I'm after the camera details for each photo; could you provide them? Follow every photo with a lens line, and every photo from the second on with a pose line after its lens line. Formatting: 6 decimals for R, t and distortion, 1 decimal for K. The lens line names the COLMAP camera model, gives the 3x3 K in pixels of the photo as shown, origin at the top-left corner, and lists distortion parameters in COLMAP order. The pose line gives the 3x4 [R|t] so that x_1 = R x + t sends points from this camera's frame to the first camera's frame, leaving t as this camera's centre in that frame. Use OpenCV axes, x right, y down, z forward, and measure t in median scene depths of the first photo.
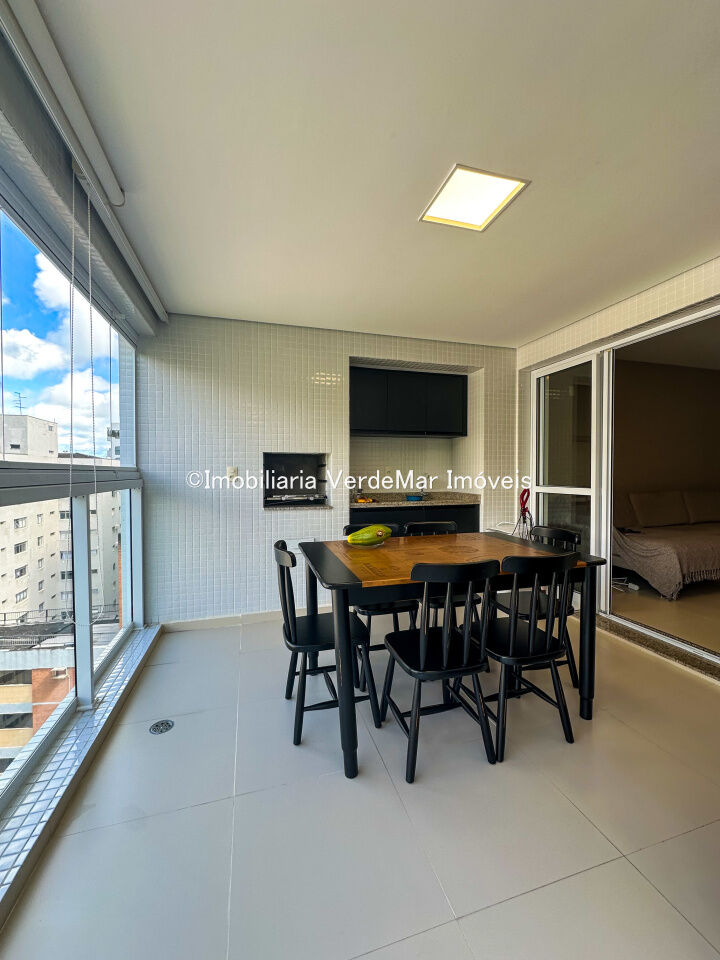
lens RADIAL K [[388.1, 0, 361.0], [0, 388.1, 478.1], [0, 0, 1]] dist [-0.004045, -0.000570]
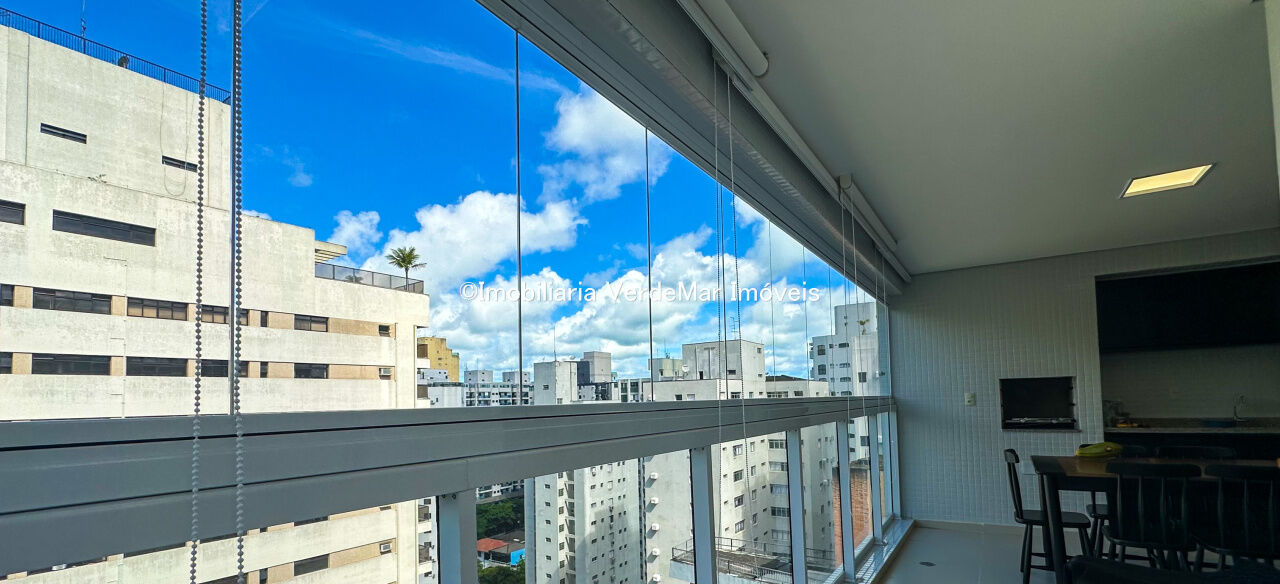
lens RADIAL K [[552.6, 0, 670.0], [0, 552.6, 375.3], [0, 0, 1]] dist [-0.002272, 0.000111]
pose [[0.681573, -0.046832, -0.730250, 0.251511], [0.012037, 0.998532, -0.052802, -0.004705], [0.731651, 0.027198, 0.681136, -0.743291]]
